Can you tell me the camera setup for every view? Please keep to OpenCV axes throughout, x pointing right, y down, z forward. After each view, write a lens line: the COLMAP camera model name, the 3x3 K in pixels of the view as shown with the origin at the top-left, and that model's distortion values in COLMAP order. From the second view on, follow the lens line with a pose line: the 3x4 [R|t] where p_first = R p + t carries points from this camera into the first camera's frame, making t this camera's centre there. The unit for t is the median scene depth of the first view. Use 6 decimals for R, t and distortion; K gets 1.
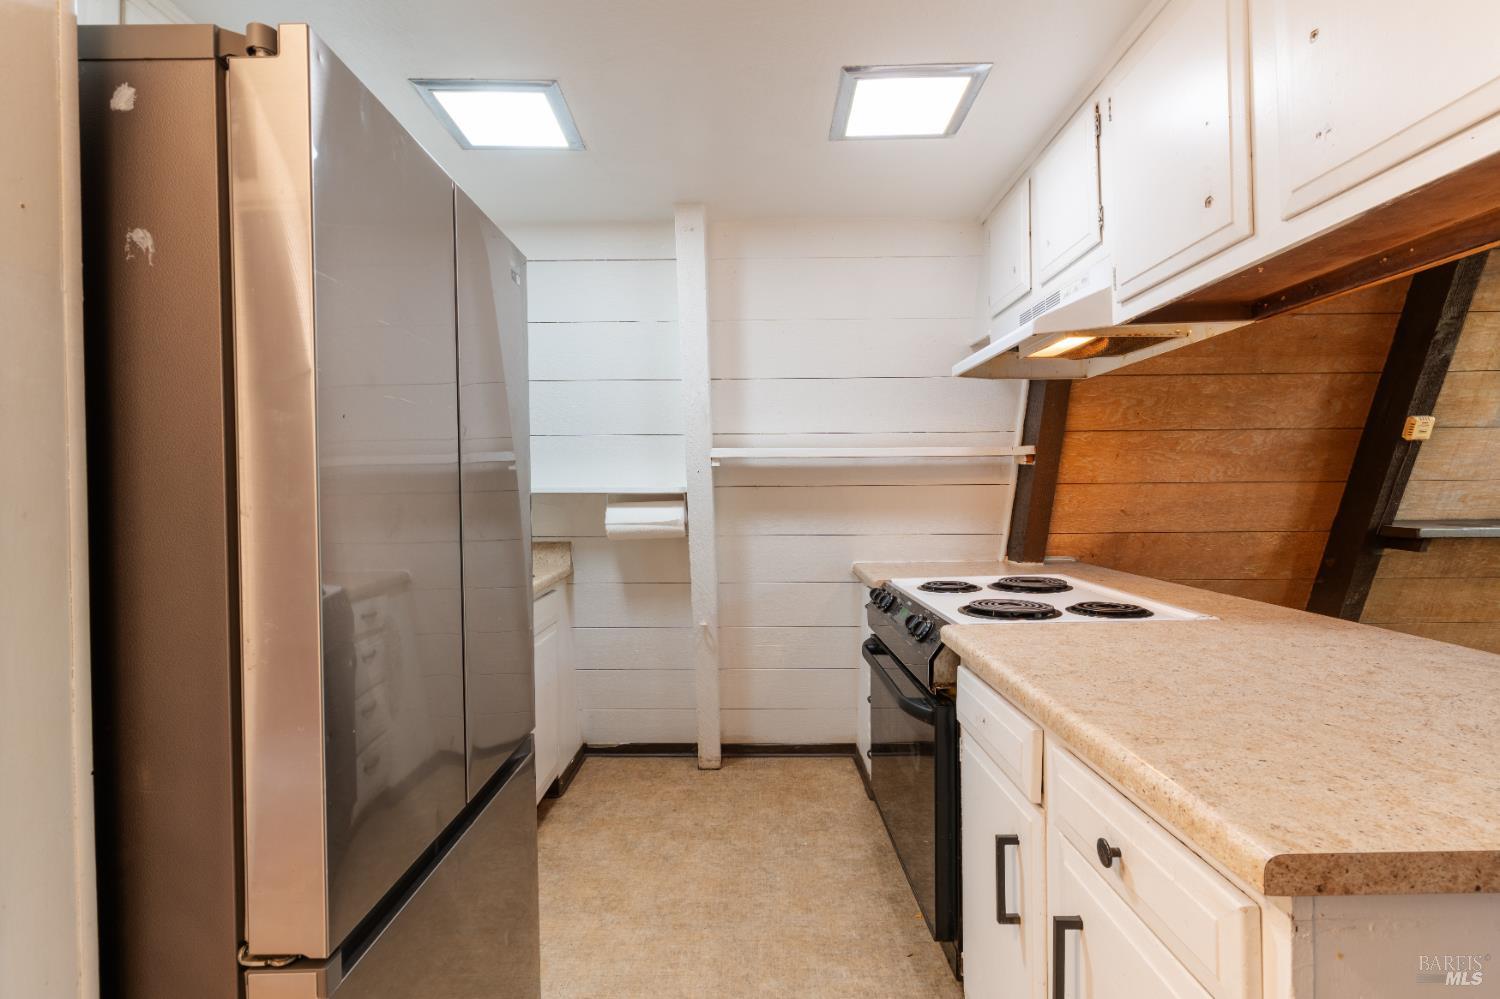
lens RADIAL K [[708.3, 0, 748.8], [0, 708.3, 496.4], [0, 0, 1]] dist [-0.000886, 0.000206]
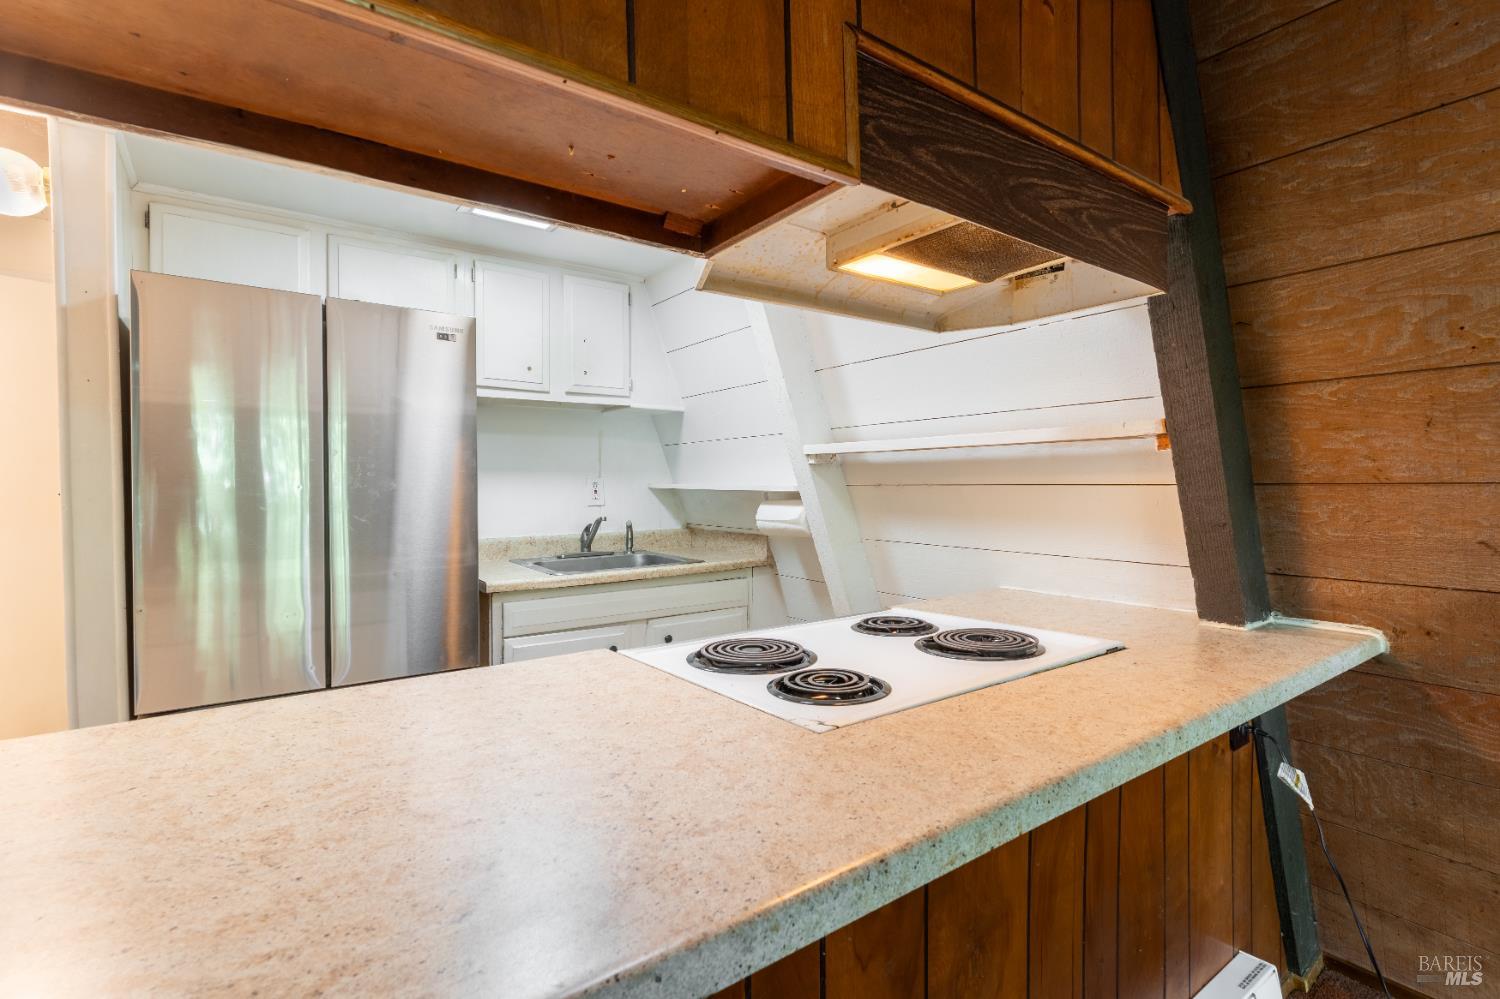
lens RADIAL K [[708.3, 0, 748.8], [0, 708.3, 496.4], [0, 0, 1]] dist [-0.000886, 0.000206]
pose [[0.587888, 0.019691, -0.808703, 0.640425], [-0.008524, 0.999799, 0.018148, -0.014838], [0.808898, -0.003776, 0.587937, 0.367791]]
